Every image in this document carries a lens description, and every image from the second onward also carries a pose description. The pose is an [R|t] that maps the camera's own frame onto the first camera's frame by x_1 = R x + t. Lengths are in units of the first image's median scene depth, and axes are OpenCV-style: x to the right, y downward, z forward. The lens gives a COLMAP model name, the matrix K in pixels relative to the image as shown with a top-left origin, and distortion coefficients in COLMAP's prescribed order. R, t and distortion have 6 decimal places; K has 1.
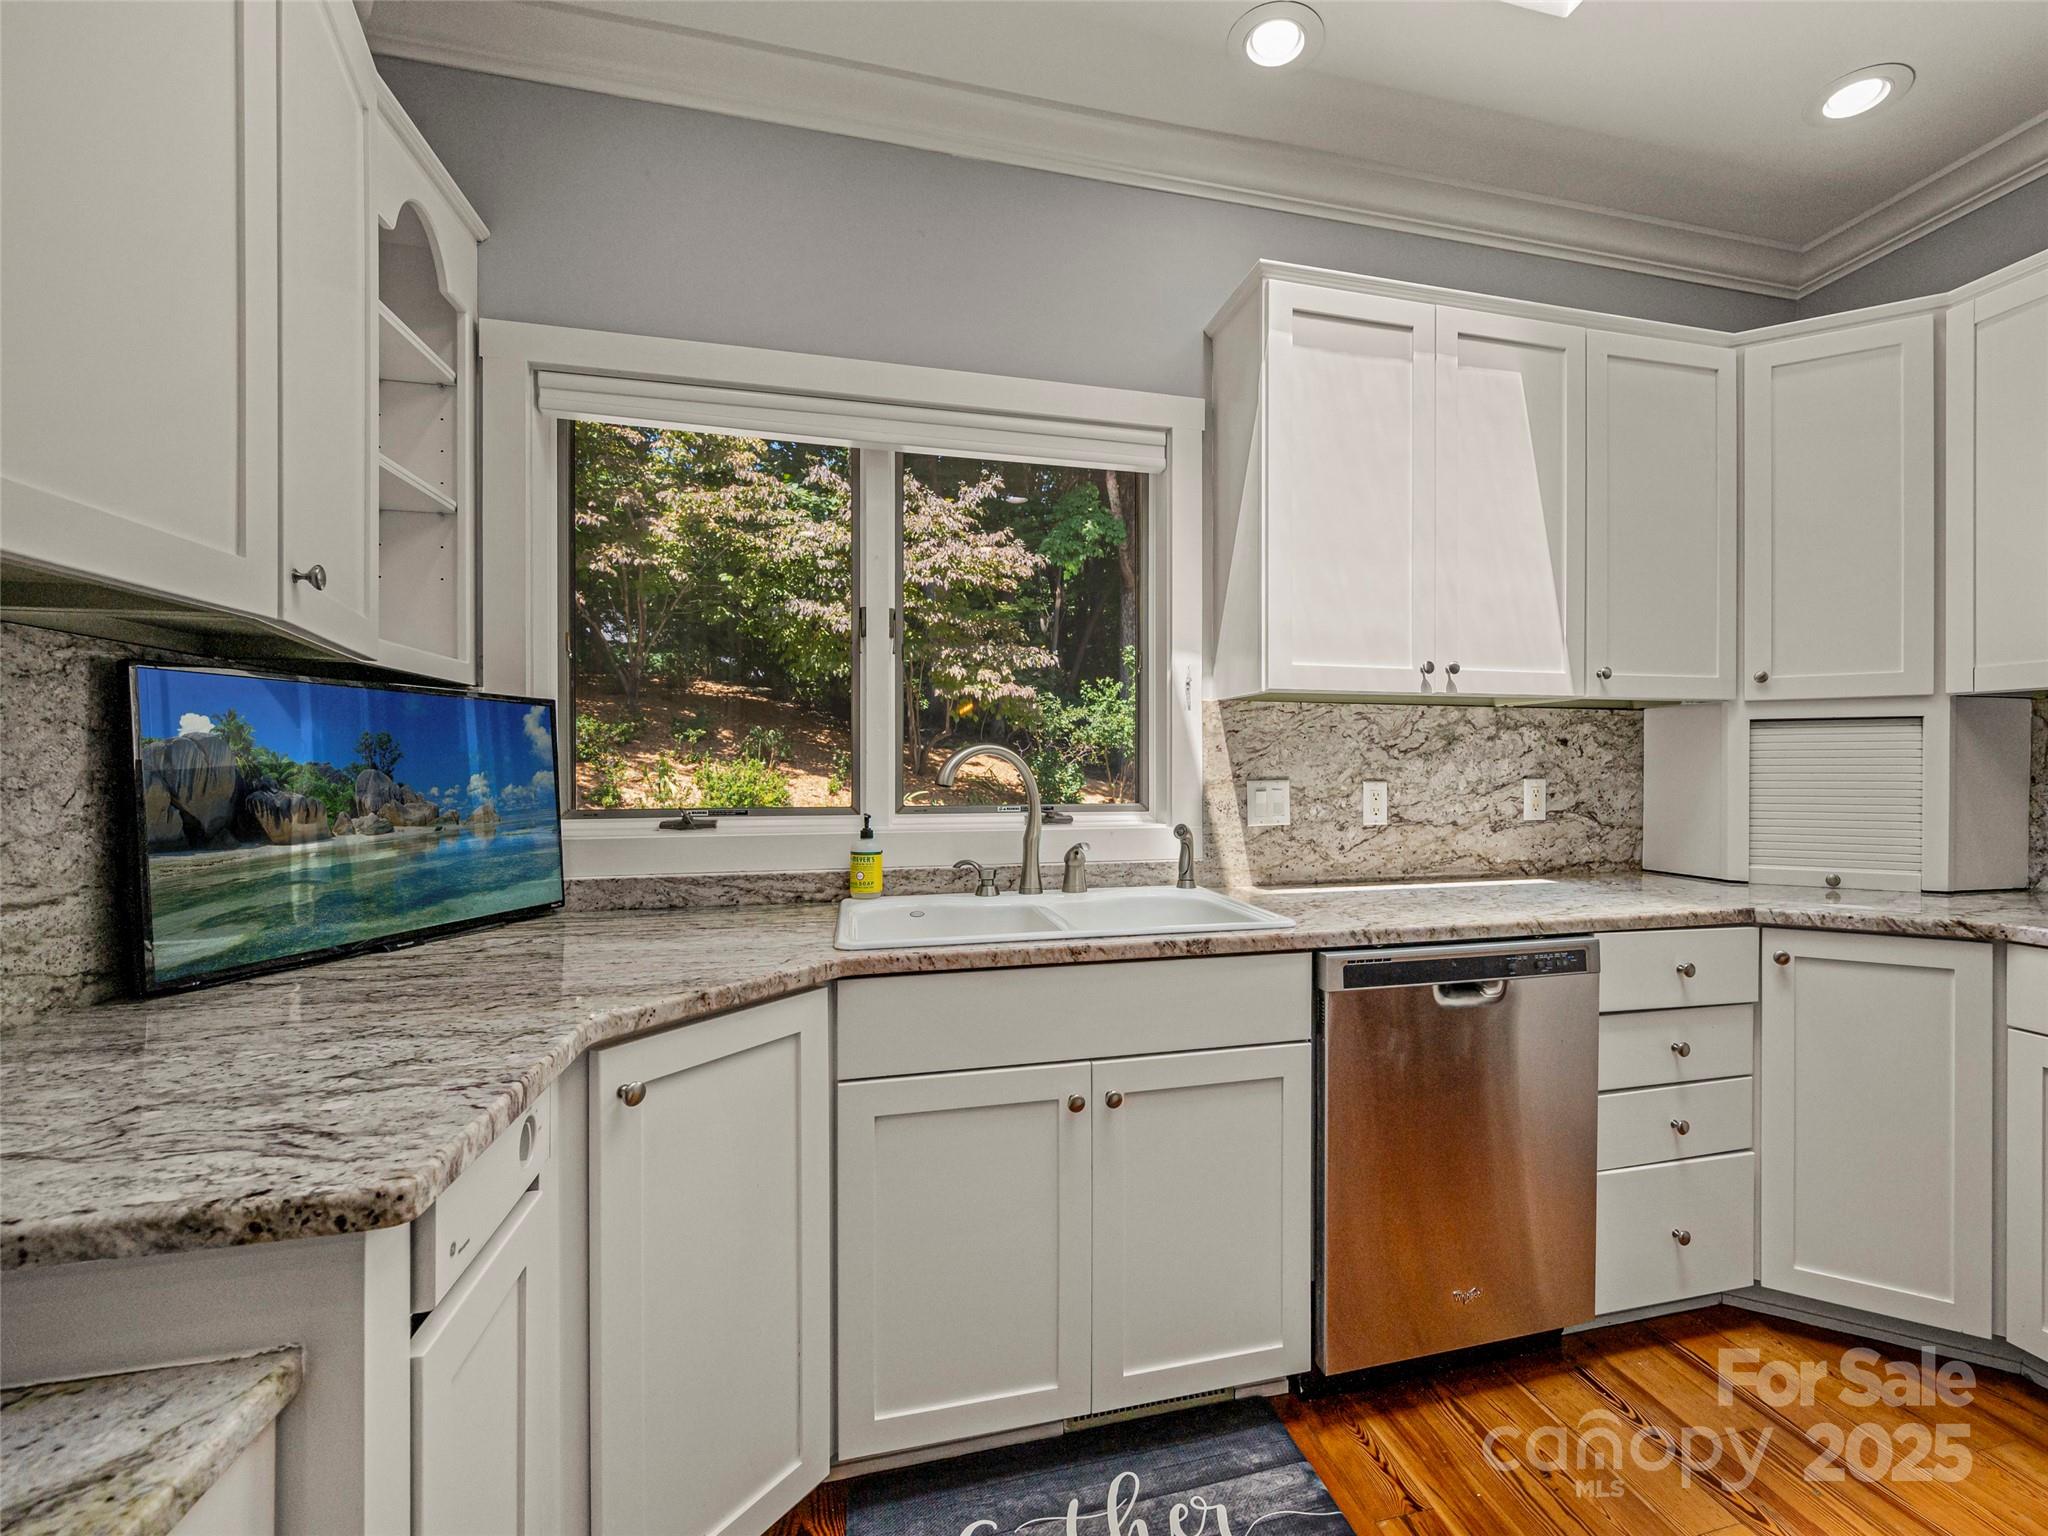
lens RADIAL K [[793.2, 0, 1153.9], [0, 793.2, 761.6], [0, 0, 1]] dist [-0.000549, -0.000068]
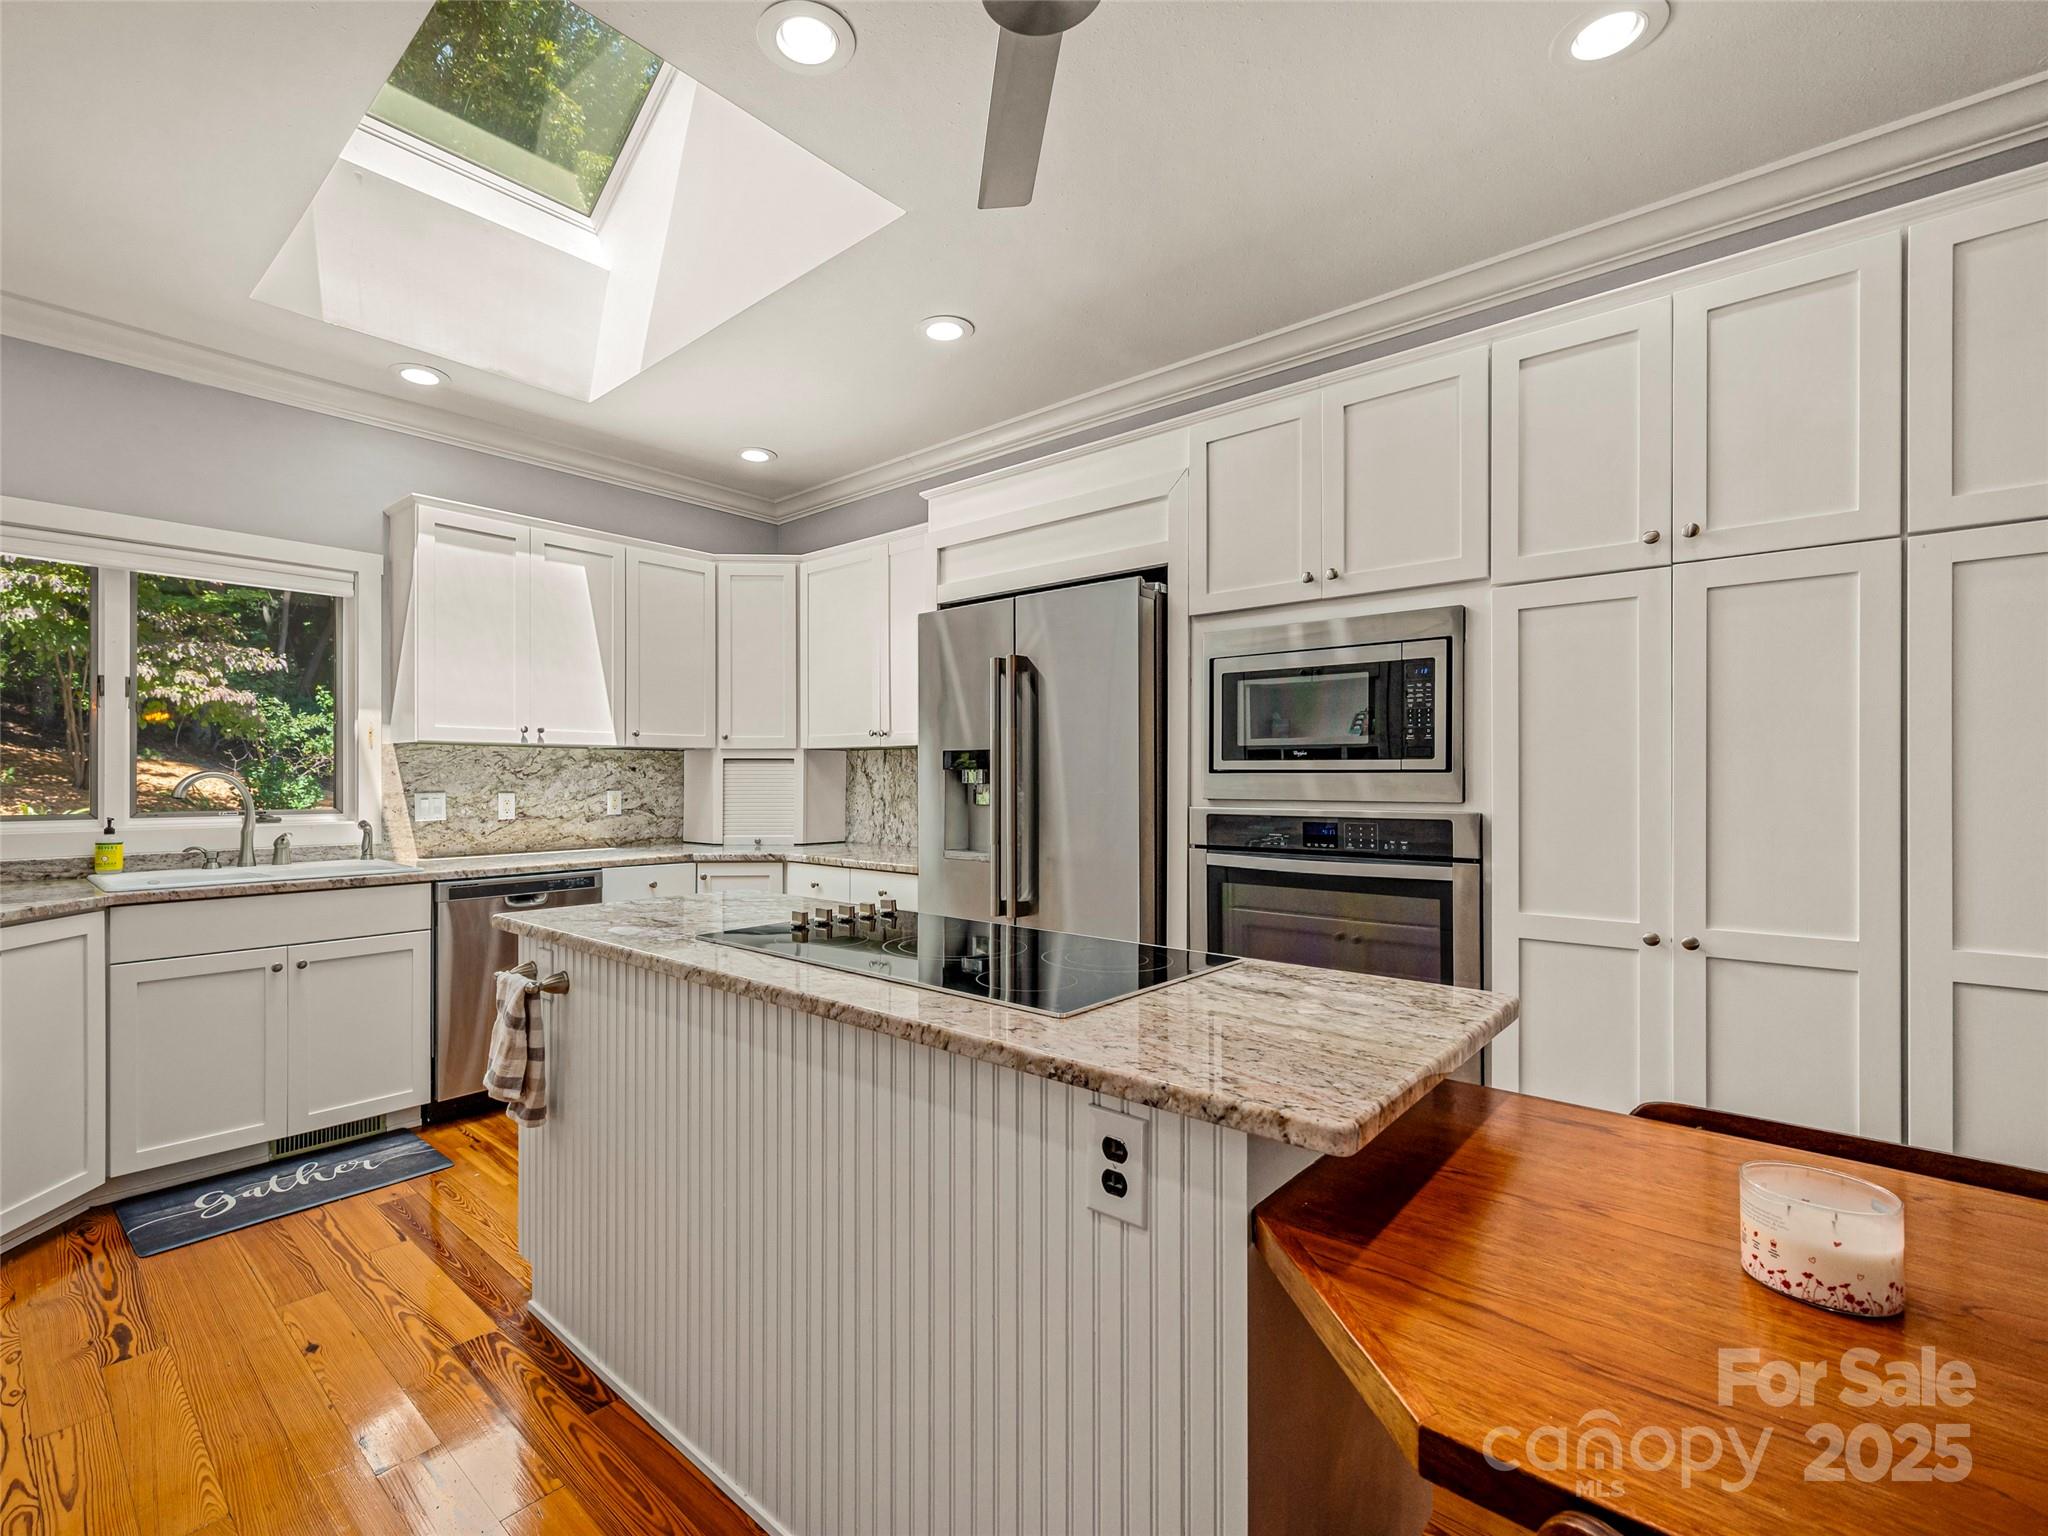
lens RADIAL K [[838.0, 0, 906.5], [0, 838.0, 775.1], [0, 0, 1]] dist [-0.002041, -0.000175]
pose [[0.872349, 0.001501, 0.488881, 0.157953], [-0.004329, 0.999980, 0.004653, -0.025160], [-0.488864, -0.006176, 0.872338, -0.982827]]
